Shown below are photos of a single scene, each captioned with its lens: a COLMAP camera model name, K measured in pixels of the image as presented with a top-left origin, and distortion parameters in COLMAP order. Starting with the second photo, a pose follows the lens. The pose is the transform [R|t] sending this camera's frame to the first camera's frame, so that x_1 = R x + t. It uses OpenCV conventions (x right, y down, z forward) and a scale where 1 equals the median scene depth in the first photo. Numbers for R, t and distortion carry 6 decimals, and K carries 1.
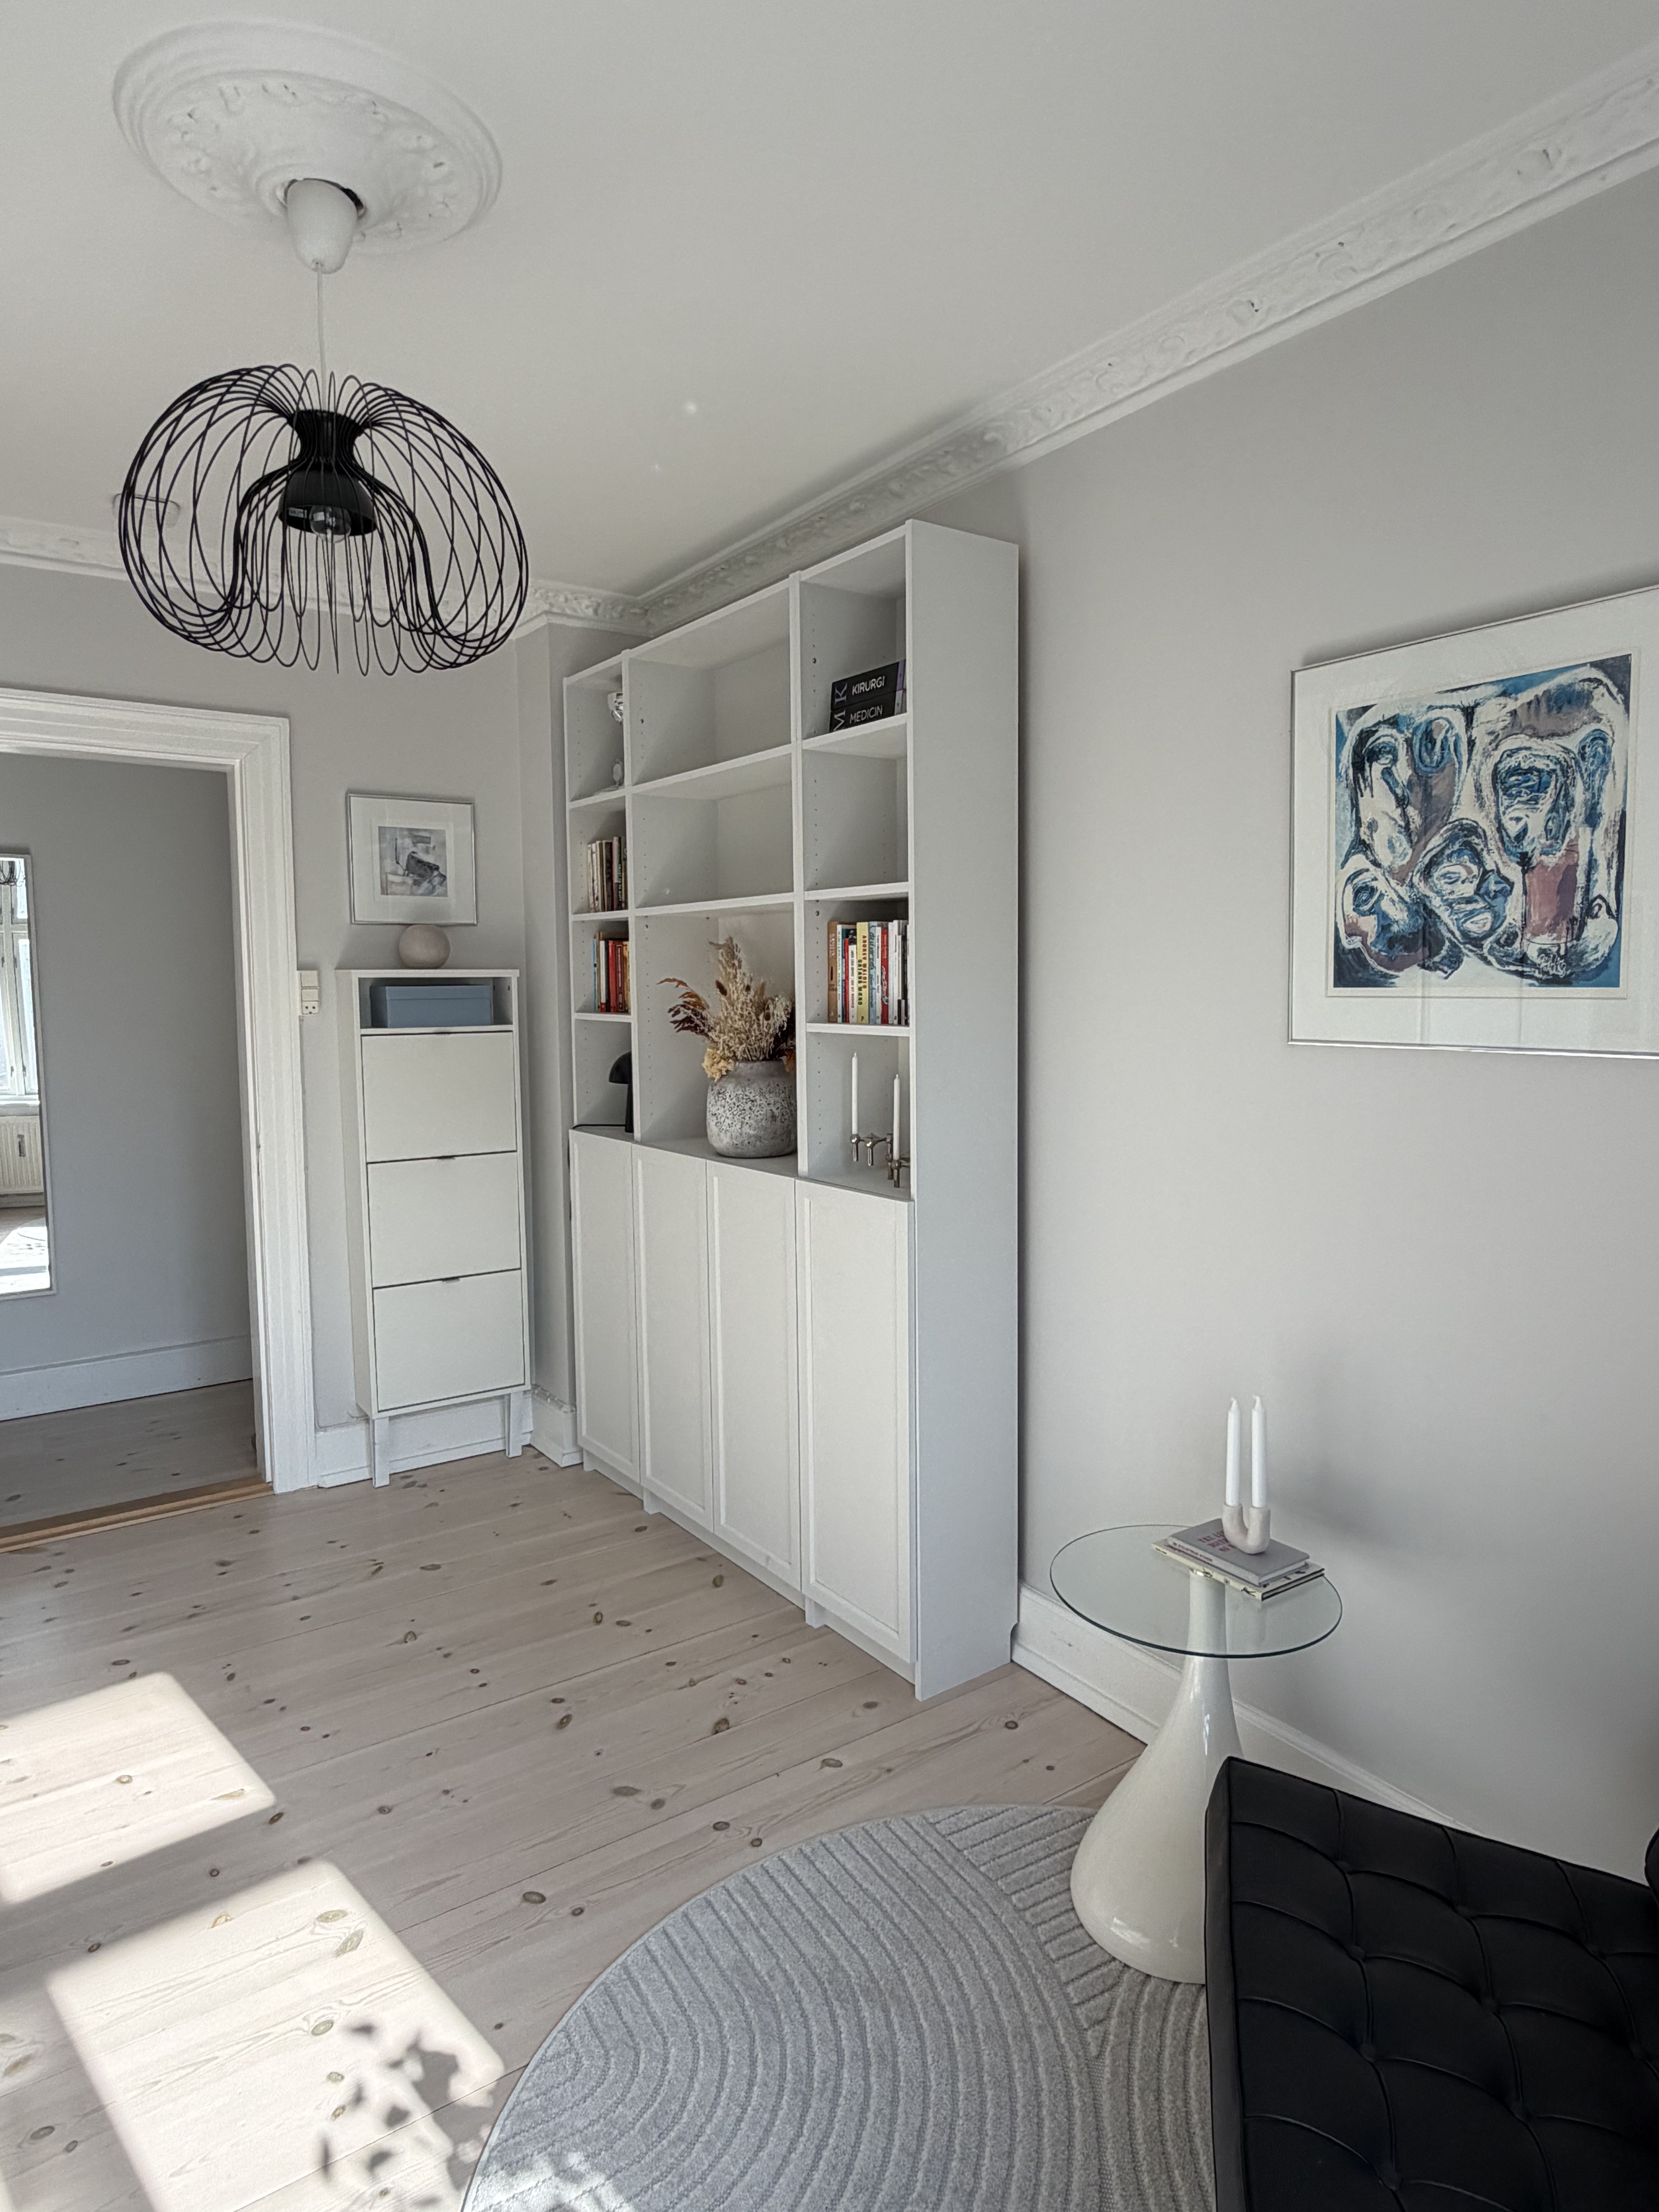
lens RADIAL K [[1349.0, 0, 829.5], [0, 1349.0, 1106.0], [0, 0, 1]] dist [-0.039485, 0.022526]
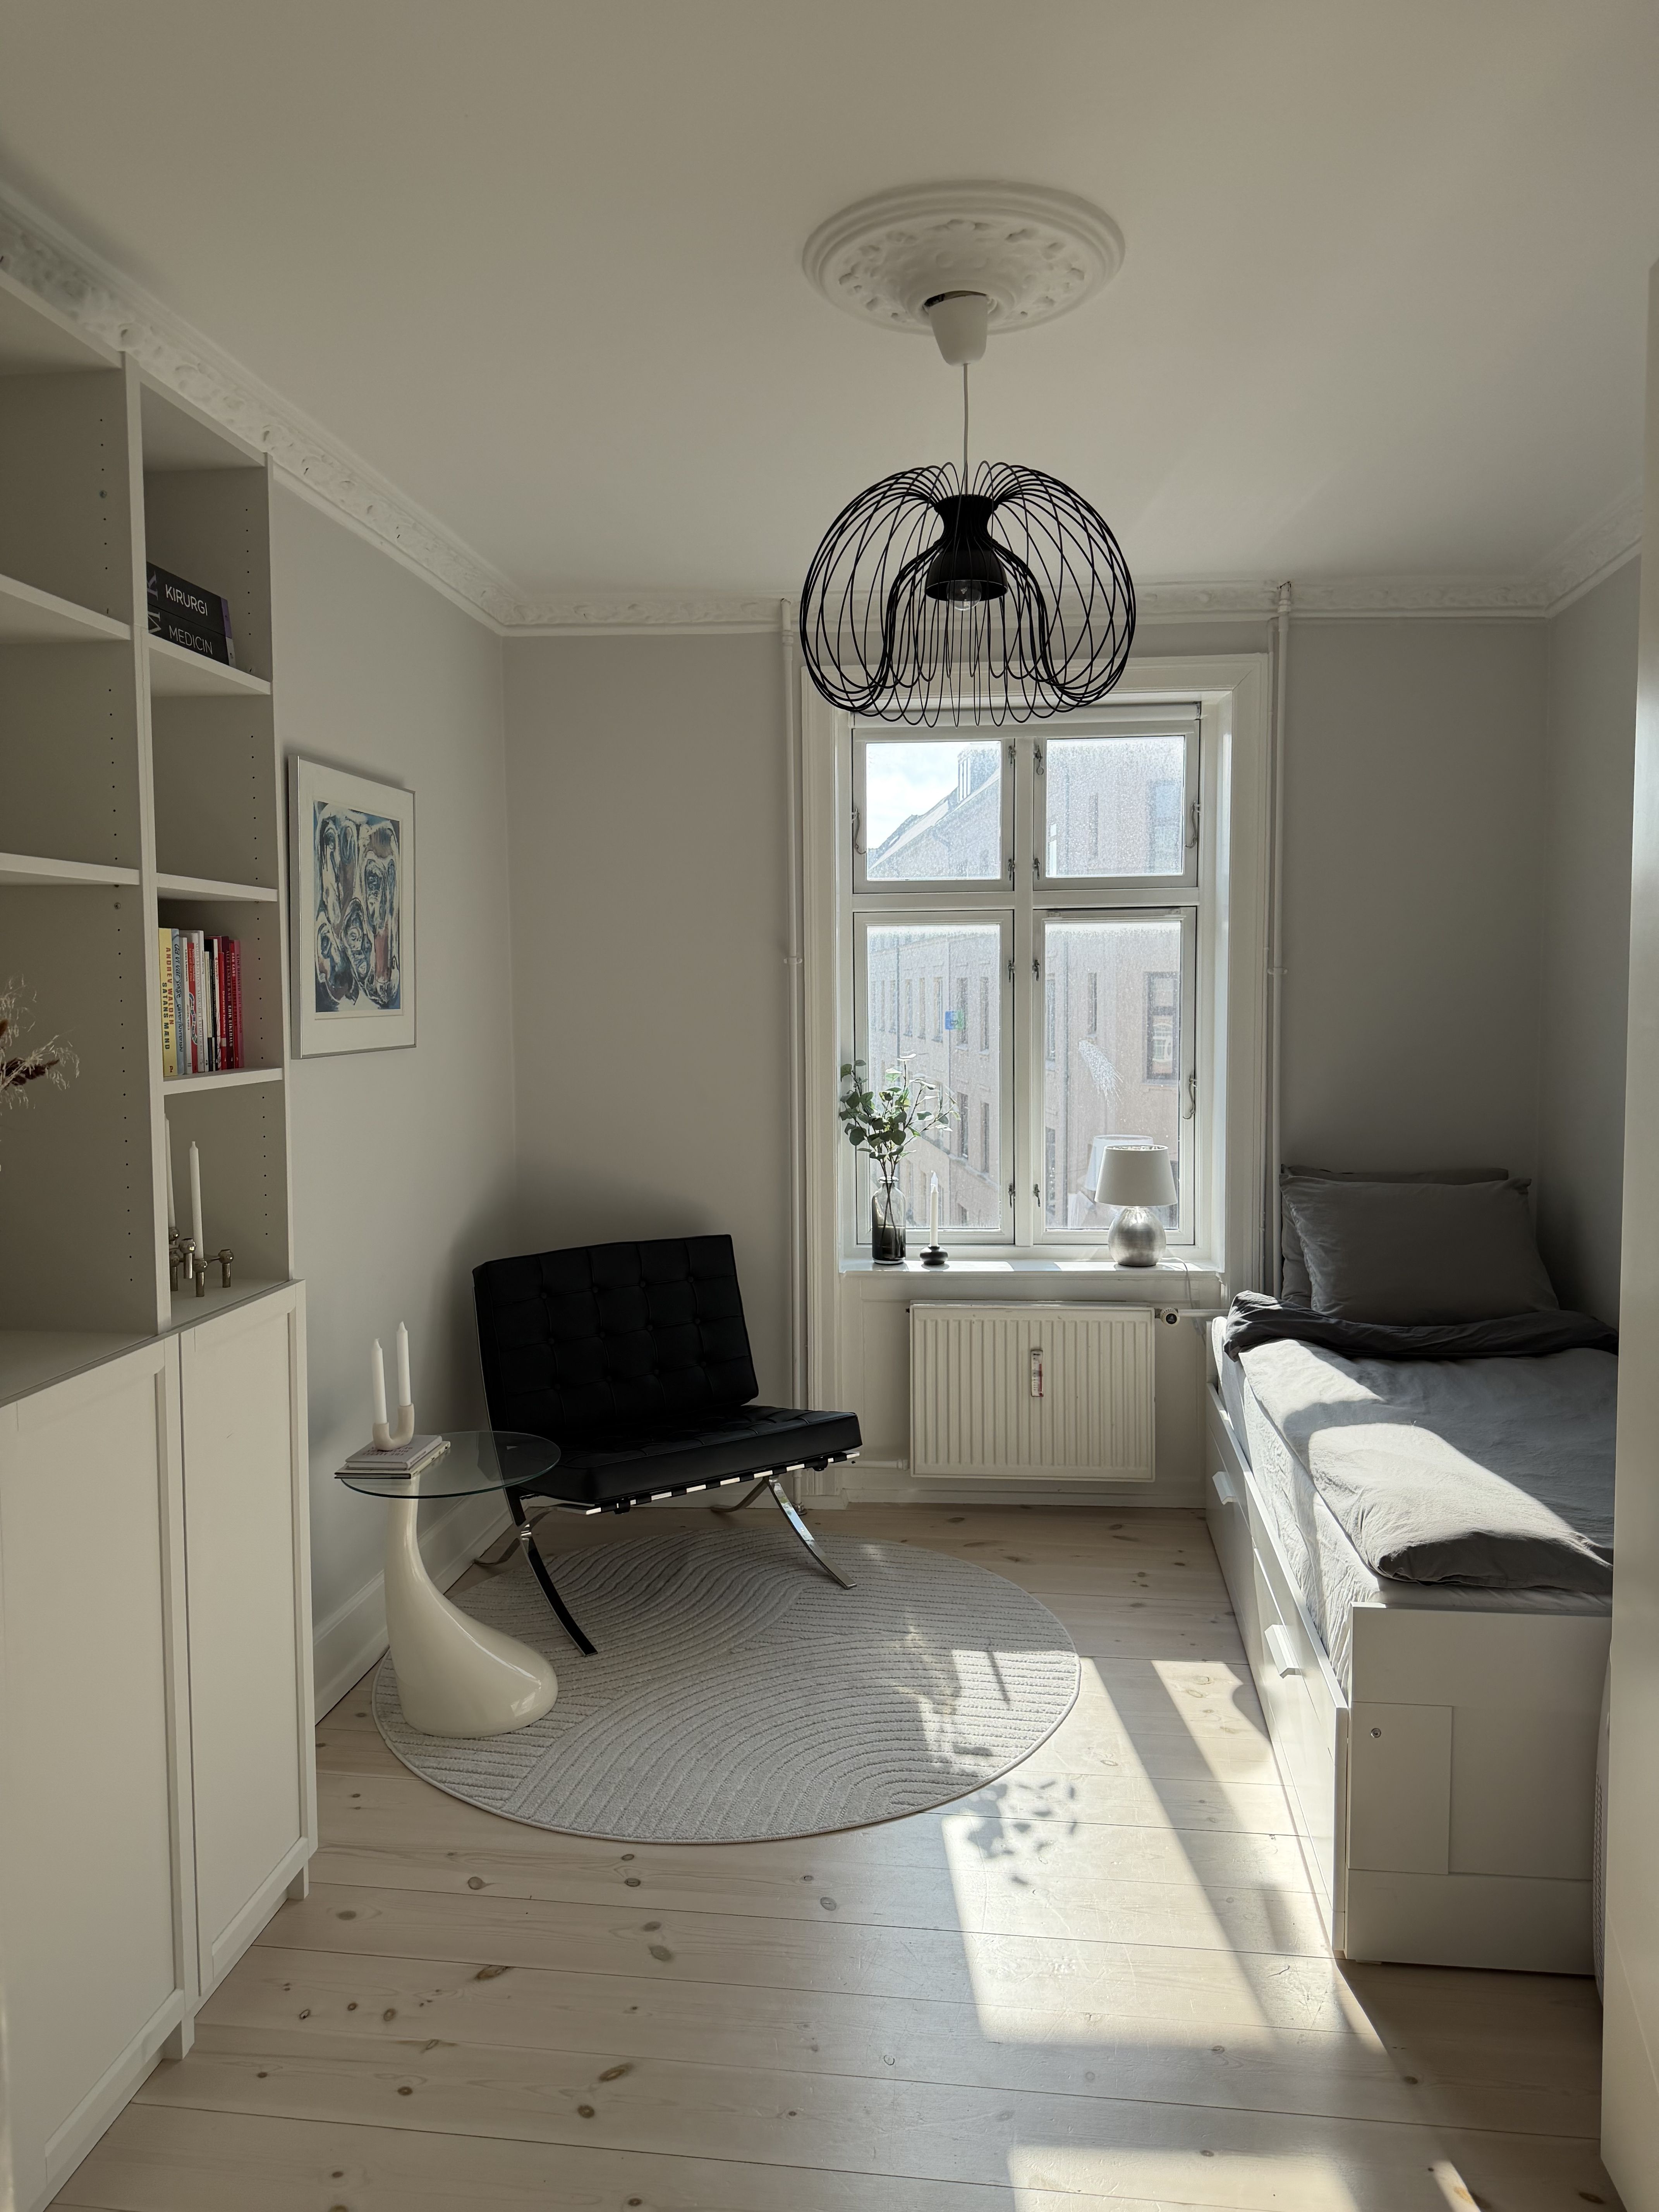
lens RADIAL K [[1558.1, 0, 833.3], [0, 1558.1, 1115.2], [0, 0, 1]] dist [0.068871, -0.097456]
pose [[-0.753580, -0.042051, 0.656010, -1.055465], [0.073913, 0.986203, 0.148124, -0.188812], [-0.653188, 0.160111, -0.740074, 1.922886]]
